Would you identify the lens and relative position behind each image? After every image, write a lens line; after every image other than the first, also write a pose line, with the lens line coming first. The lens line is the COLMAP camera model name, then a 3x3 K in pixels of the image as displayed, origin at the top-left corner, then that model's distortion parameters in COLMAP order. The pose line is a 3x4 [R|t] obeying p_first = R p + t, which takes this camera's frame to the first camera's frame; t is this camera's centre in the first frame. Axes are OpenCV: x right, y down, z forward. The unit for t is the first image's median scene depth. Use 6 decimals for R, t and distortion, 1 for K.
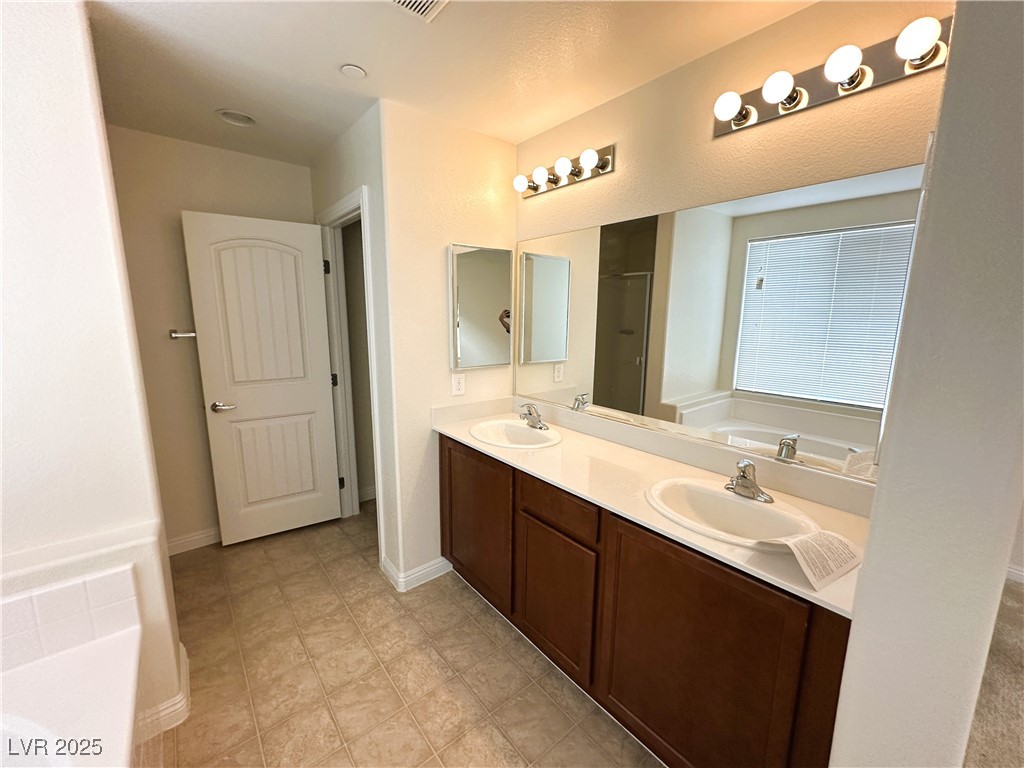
lens RADIAL K [[408.4, 0, 511.8], [0, 408.4, 382.9], [0, 0, 1]] dist [-0.003382, 0.000544]
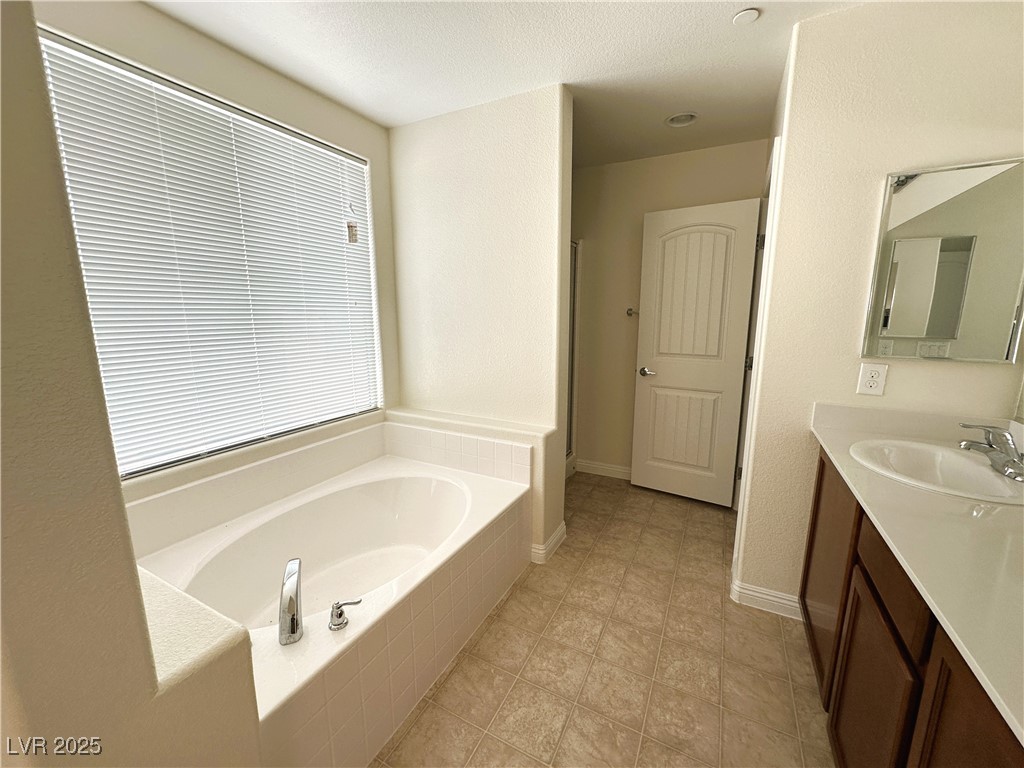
lens RADIAL K [[408.4, 0, 513.3], [0, 408.4, 384.0], [0, 0, 1]] dist [-0.003382, 0.000544]
pose [[0.387662, 0.155244, -0.908635, 0.309237], [-0.152599, 0.982924, 0.102831, 0.037119], [0.909083, 0.098793, 0.404732, 0.181749]]
